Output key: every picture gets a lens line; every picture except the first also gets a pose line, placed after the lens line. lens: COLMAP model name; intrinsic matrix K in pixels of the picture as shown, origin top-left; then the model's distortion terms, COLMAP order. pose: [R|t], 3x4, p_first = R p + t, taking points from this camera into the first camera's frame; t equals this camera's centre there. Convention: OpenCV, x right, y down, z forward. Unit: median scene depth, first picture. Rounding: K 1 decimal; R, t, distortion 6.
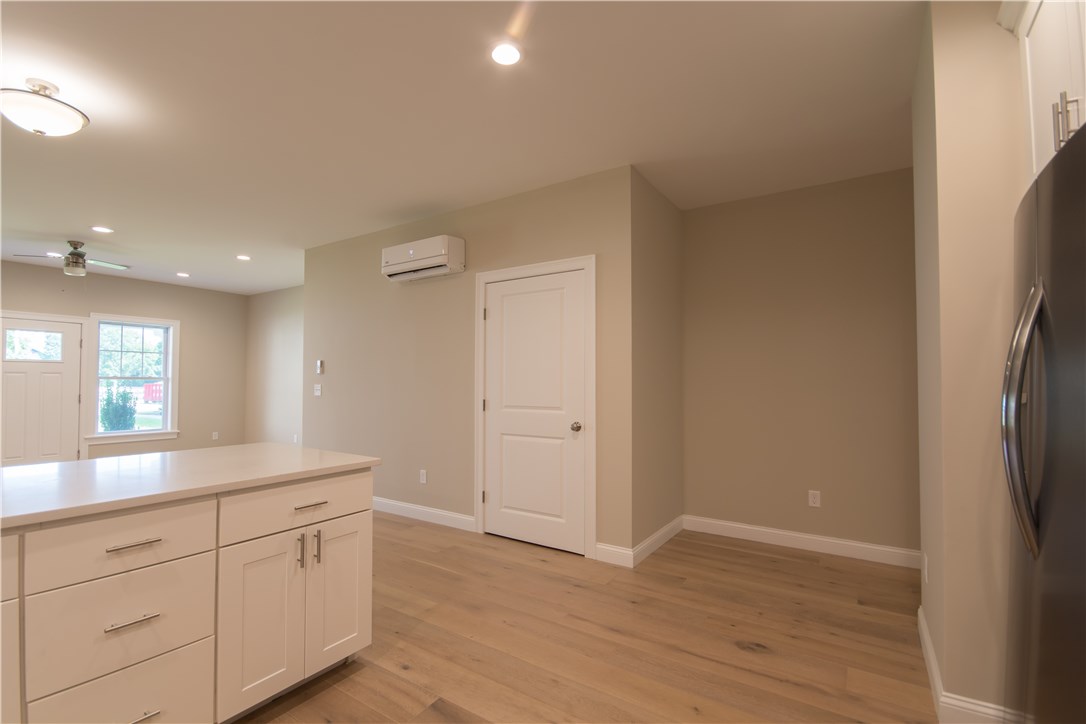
lens RADIAL K [[480.8, 0, 538.1], [0, 480.8, 372.4], [0, 0, 1]] dist [0.001809, -0.006874]
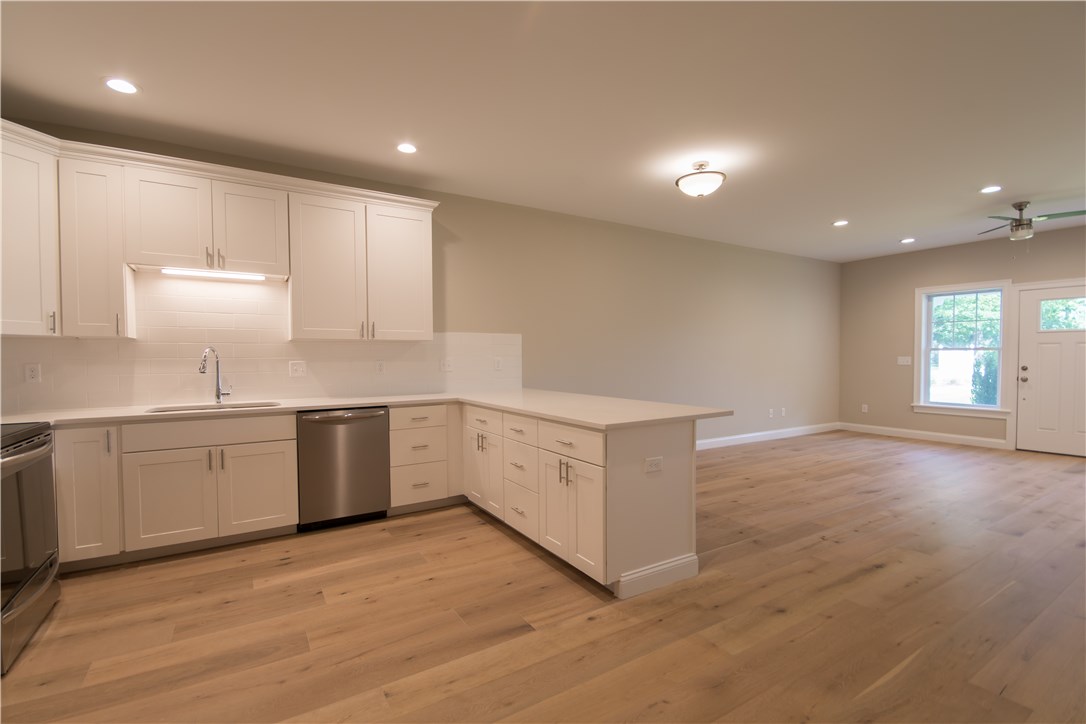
lens RADIAL K [[480.8, 0, 534.5], [0, 480.8, 373.8], [0, 0, 1]] dist [0.001809, -0.006874]
pose [[-0.427025, 0.032999, -0.903638, 0.424530], [0.025492, 0.999376, 0.024448, 0.020719], [0.903880, -0.012596, -0.427600, 0.781674]]
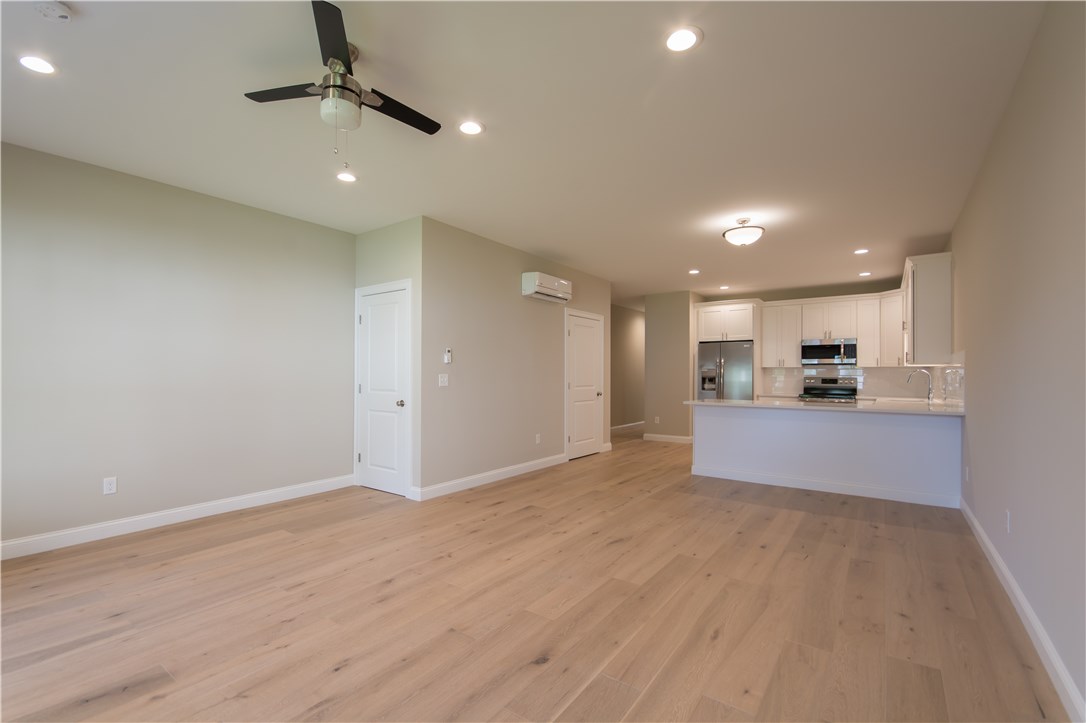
lens RADIAL K [[480.8, 0, 529.2], [0, 480.8, 365.1], [0, 0, 1]] dist [0.001809, -0.006874]
pose [[0.051523, 0.017269, 0.998522, -2.034669], [-0.028394, 0.999472, -0.015820, 0.026881], [-0.998268, -0.027537, 0.051986, 1.169462]]
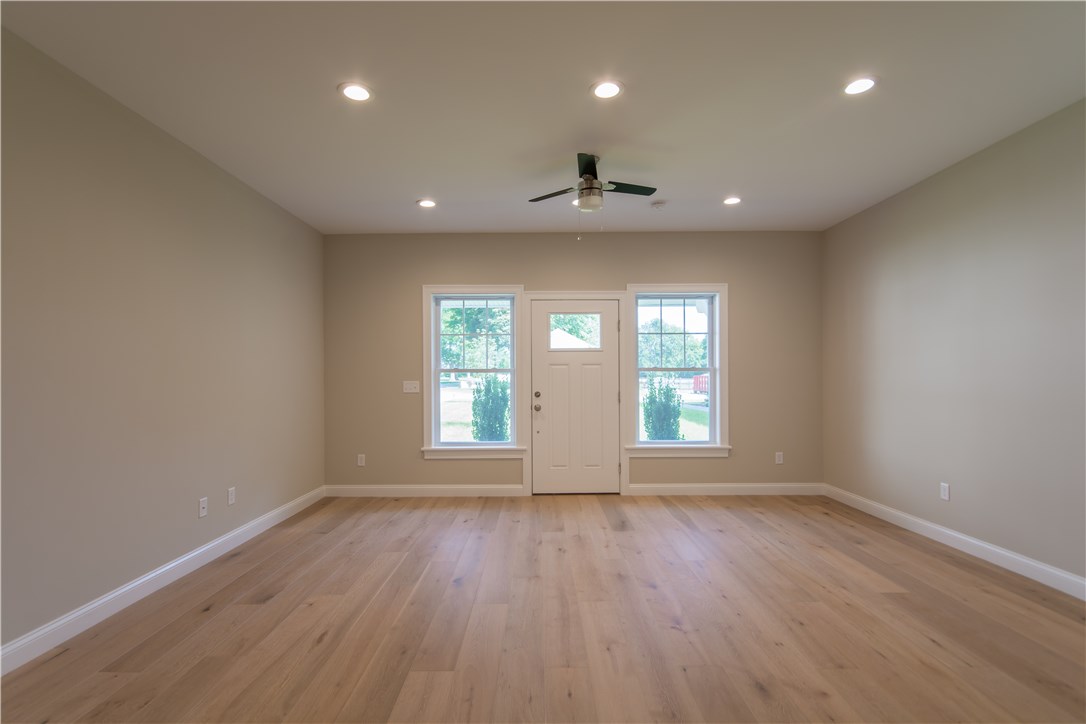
lens RADIAL K [[502.0, 0, 539.1], [0, 502.0, 371.4], [0, 0, 1]] dist [-0.004234, 0.001323]
pose [[0.552000, -0.011339, -0.833767, -0.652582], [0.025591, 0.999667, 0.003348, 0.014721], [0.833452, -0.023185, 0.552106, 0.825600]]
